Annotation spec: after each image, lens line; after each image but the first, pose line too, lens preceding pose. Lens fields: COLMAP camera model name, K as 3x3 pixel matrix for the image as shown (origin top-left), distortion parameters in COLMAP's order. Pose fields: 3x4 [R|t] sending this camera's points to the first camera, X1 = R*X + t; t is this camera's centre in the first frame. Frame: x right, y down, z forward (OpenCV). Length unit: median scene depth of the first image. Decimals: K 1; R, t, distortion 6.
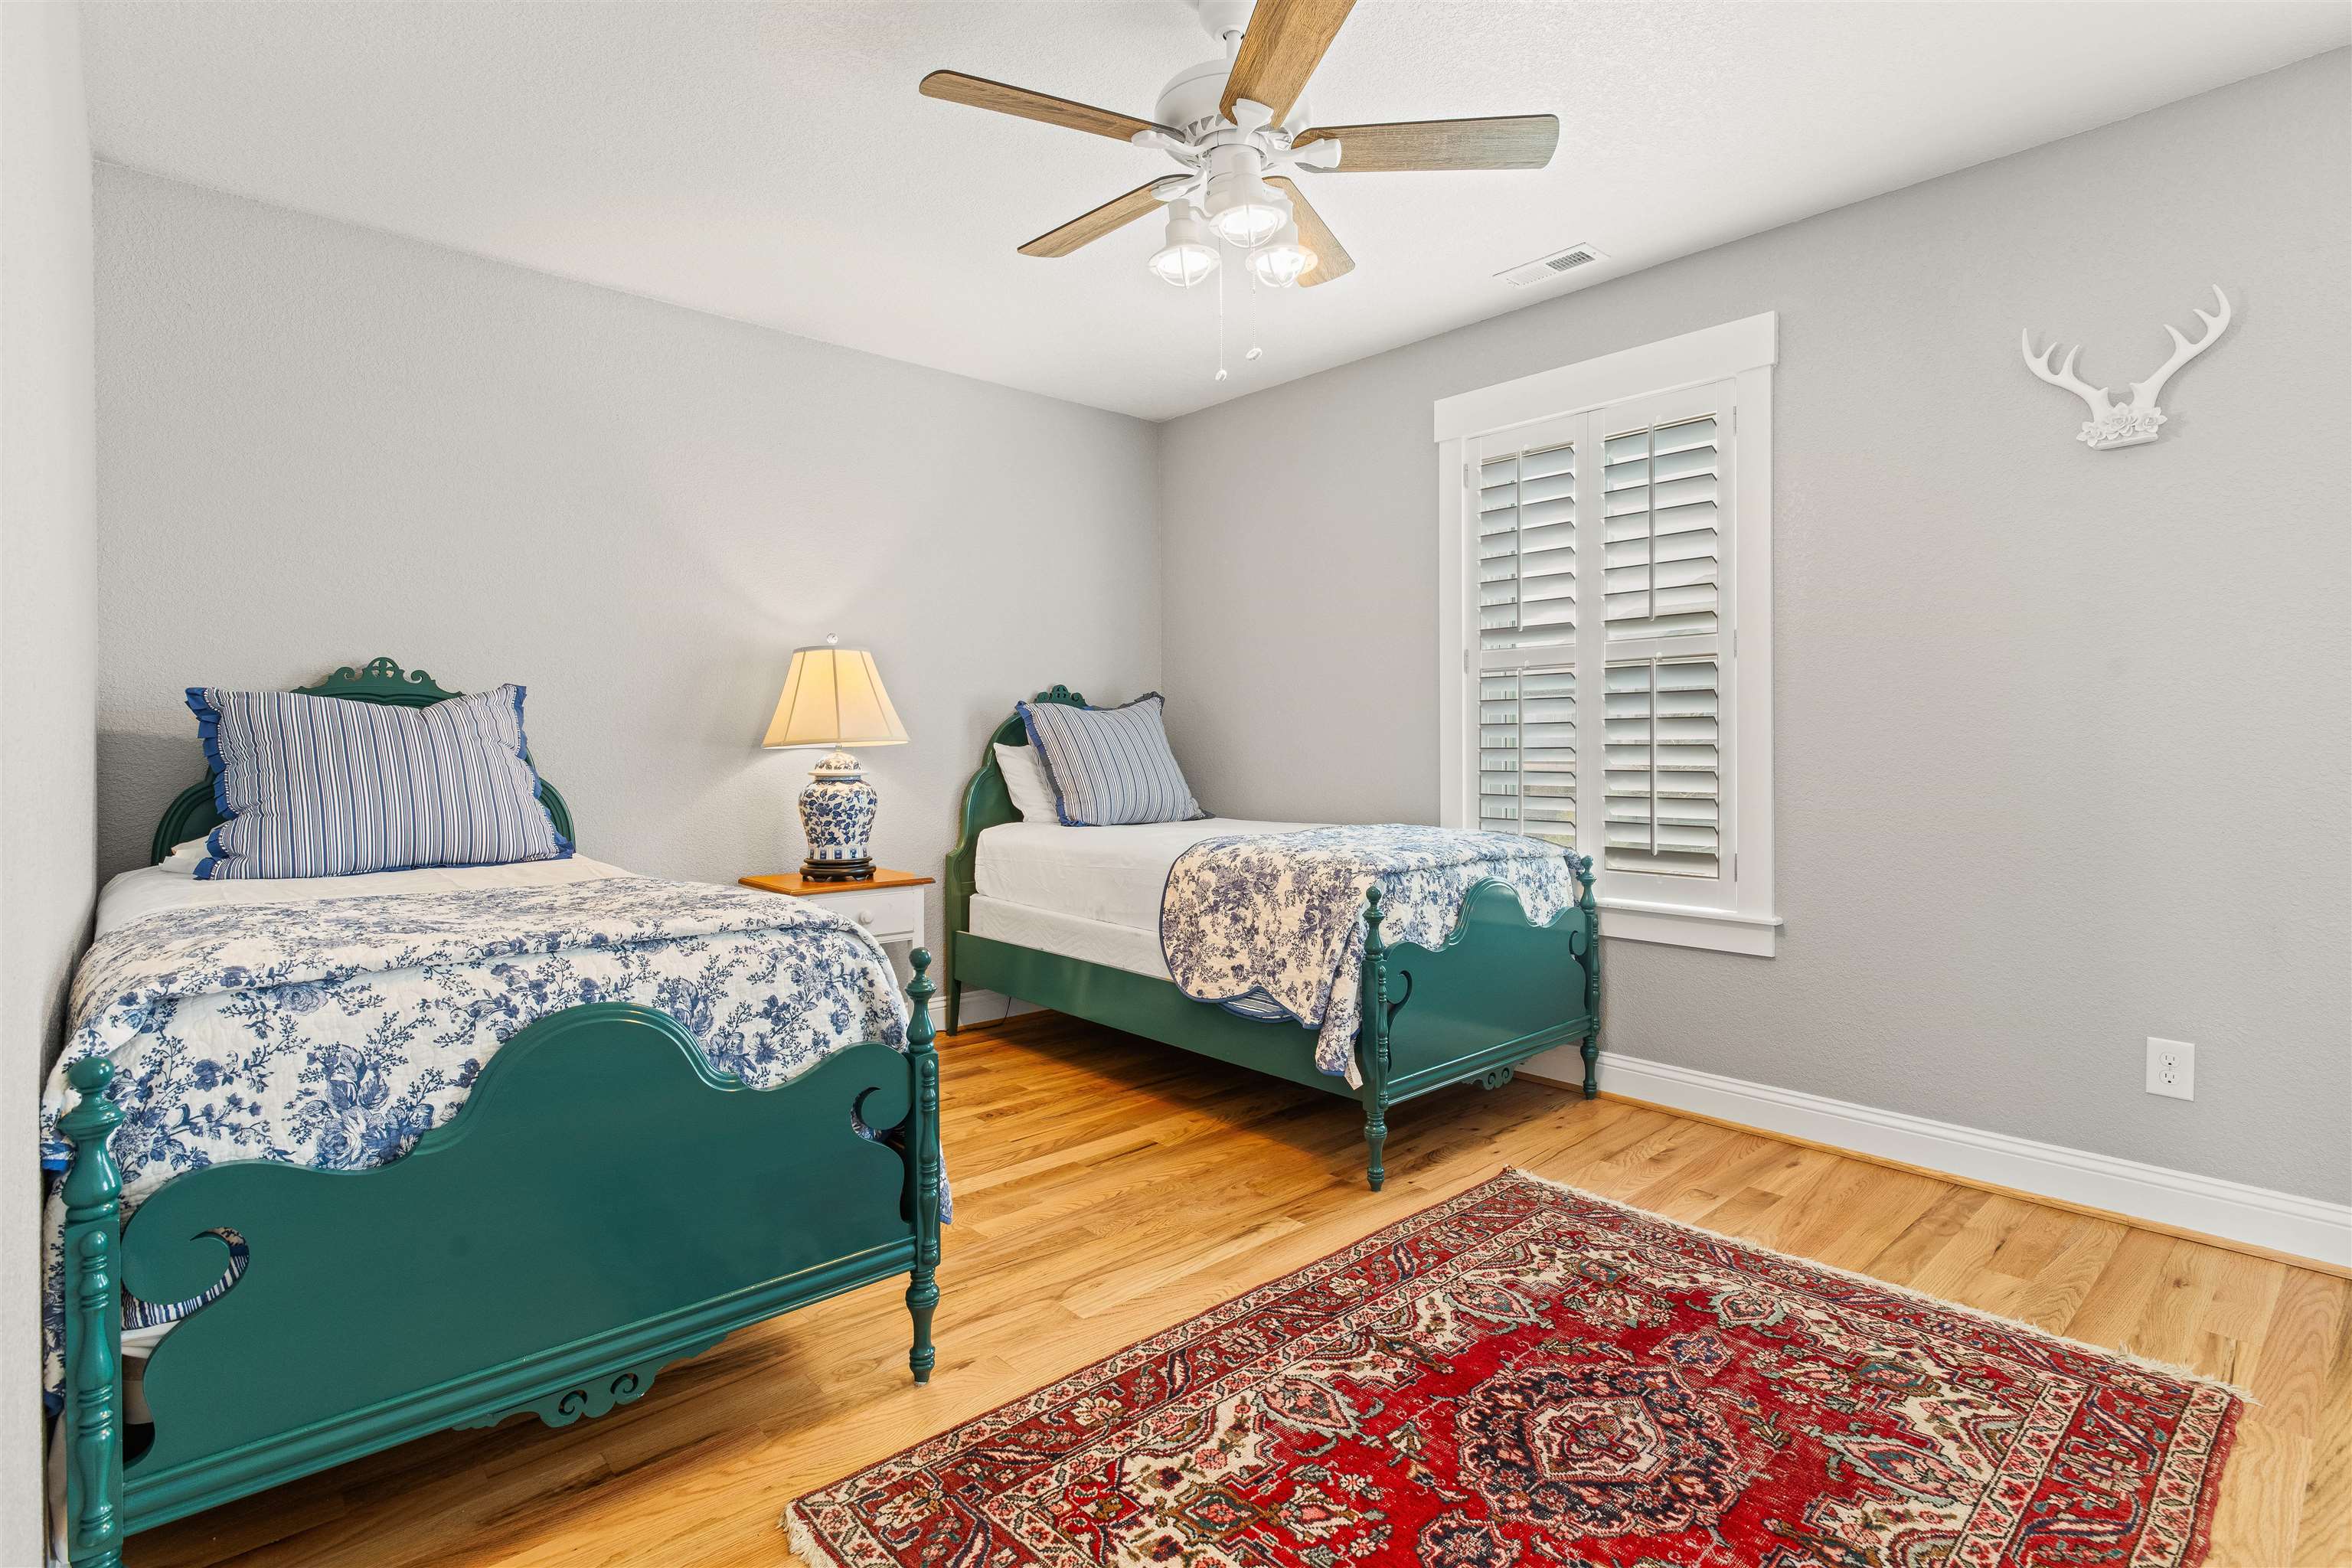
lens RADIAL K [[1144.6, 0, 1190.8], [0, 1144.6, 765.9], [0, 0, 1]] dist [-0.001519, -0.000079]
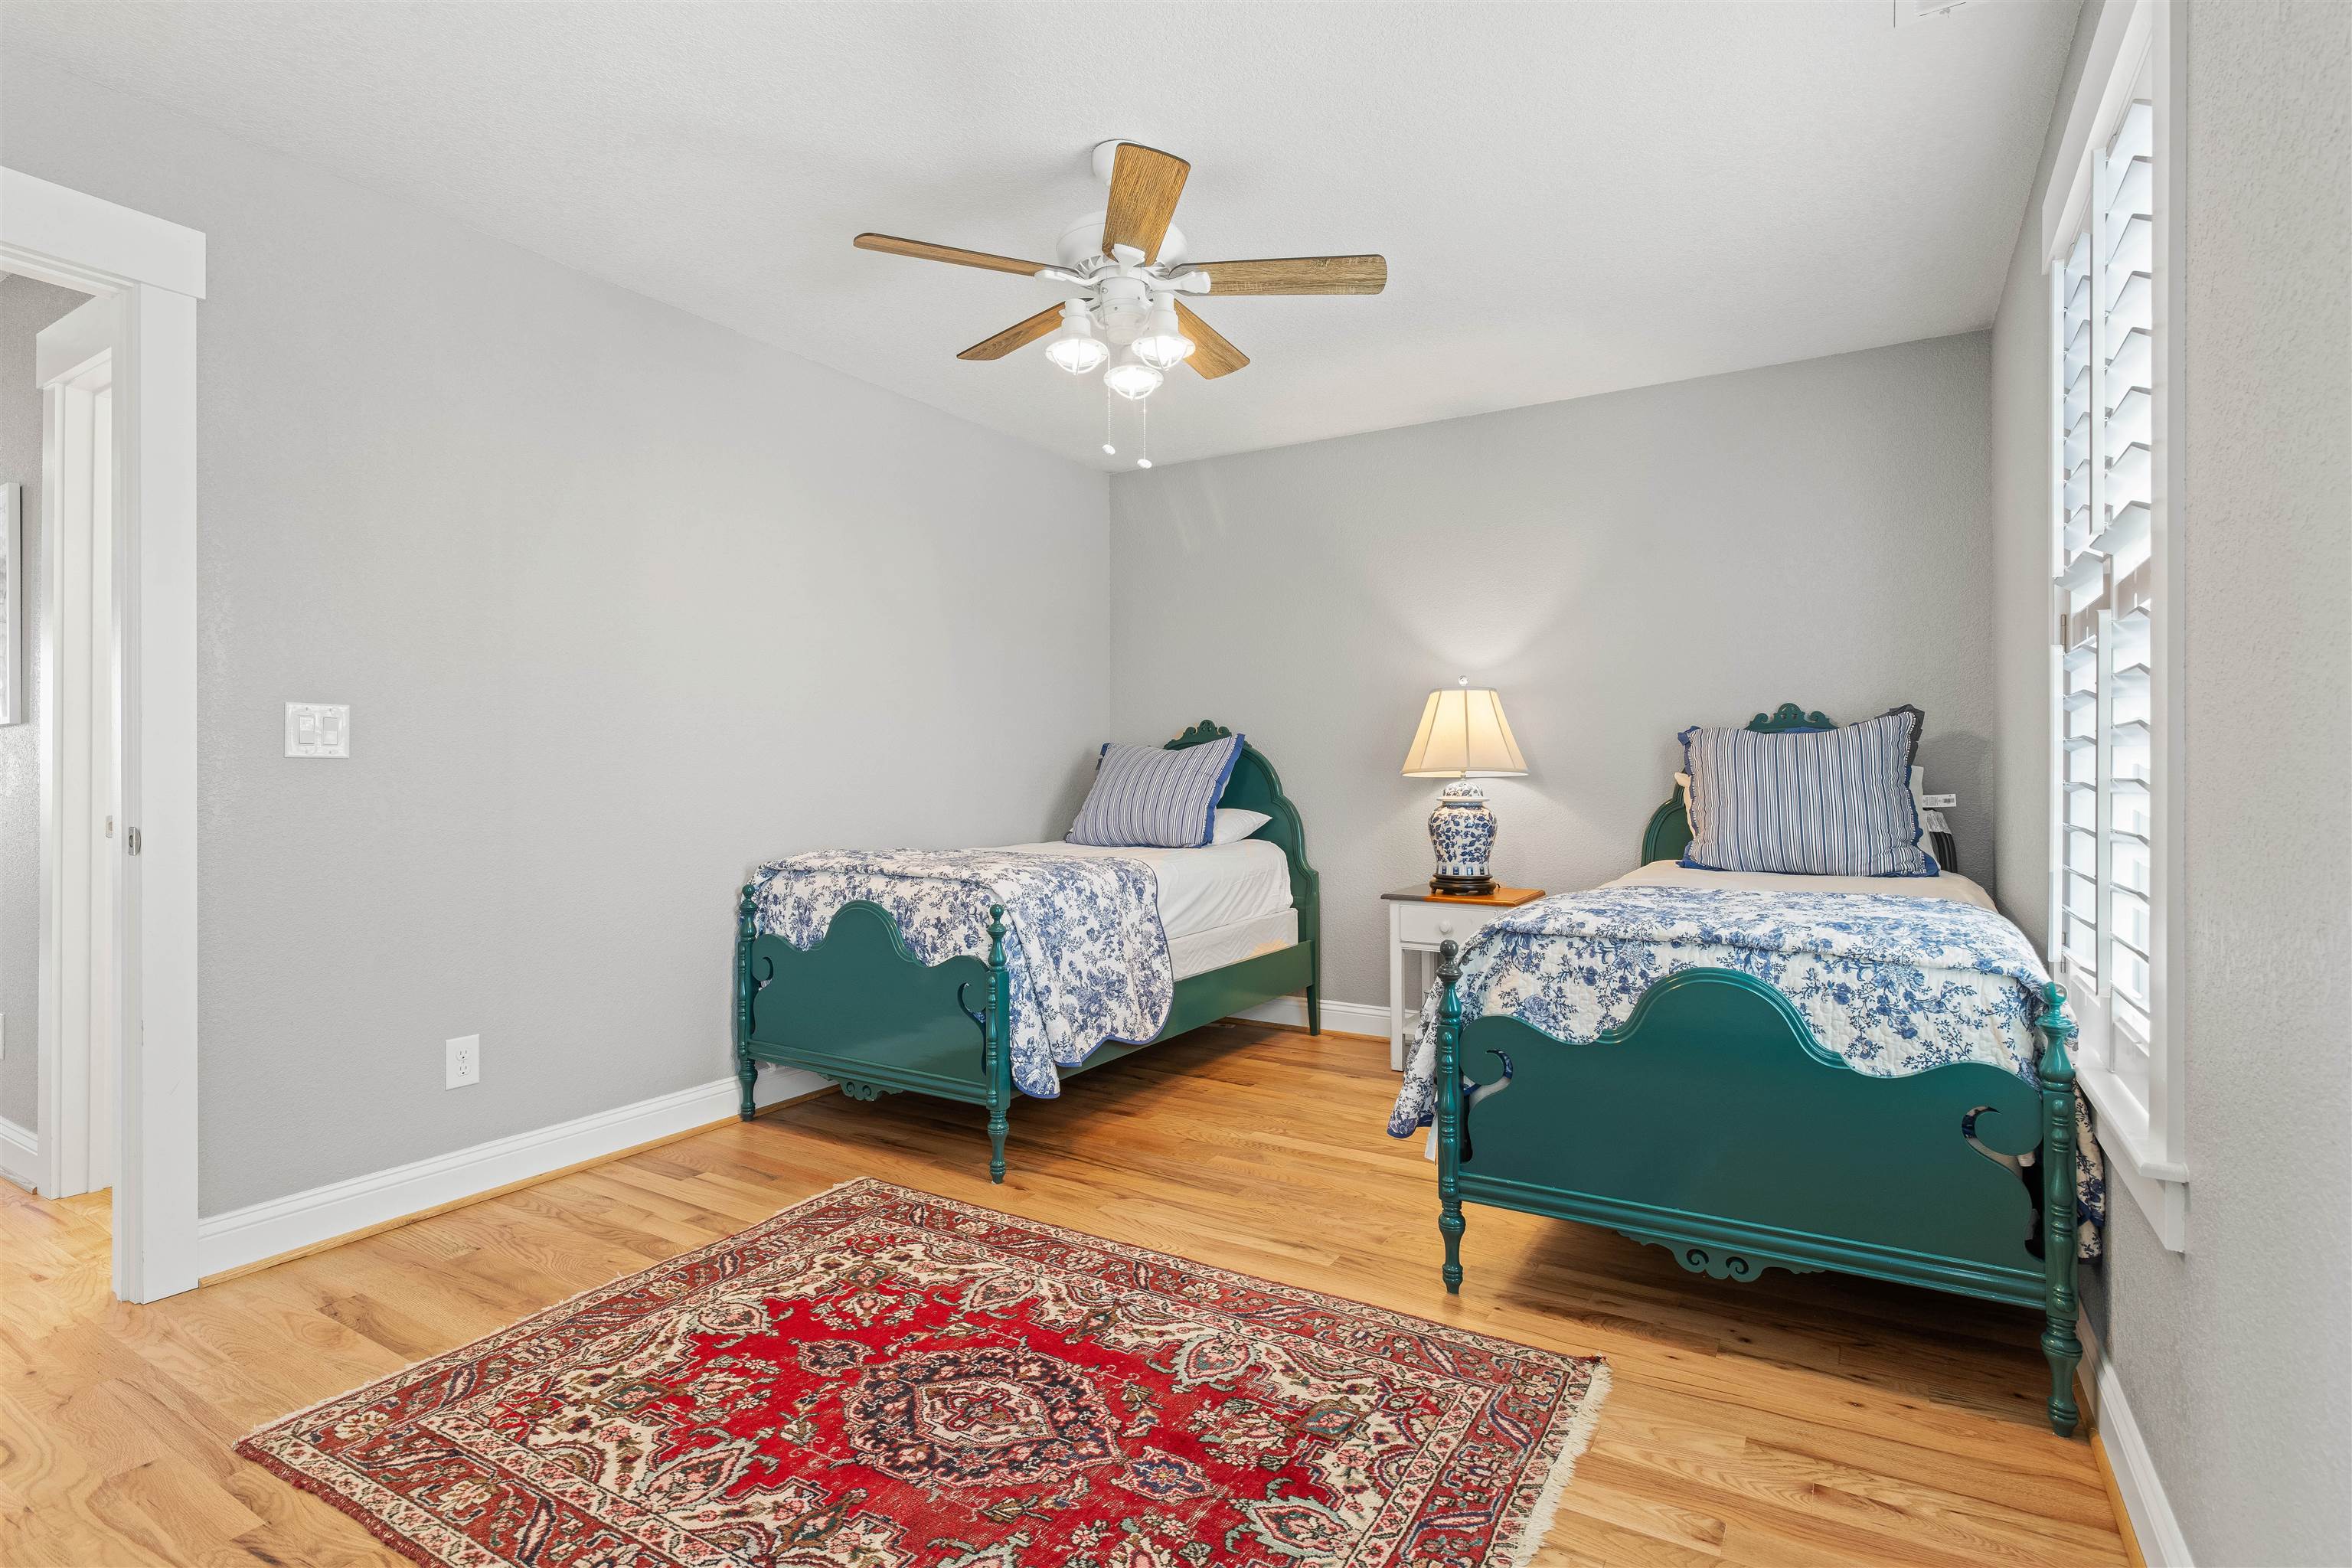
lens RADIAL K [[1144.6, 0, 1190.8], [0, 1144.6, 765.9], [0, 0, 1]] dist [-0.001519, -0.000079]
pose [[0.285181, -0.003068, -0.958469, 1.330814], [-0.017267, 0.999816, -0.008338, -0.023847], [0.958318, 0.018928, 0.285075, 0.788196]]
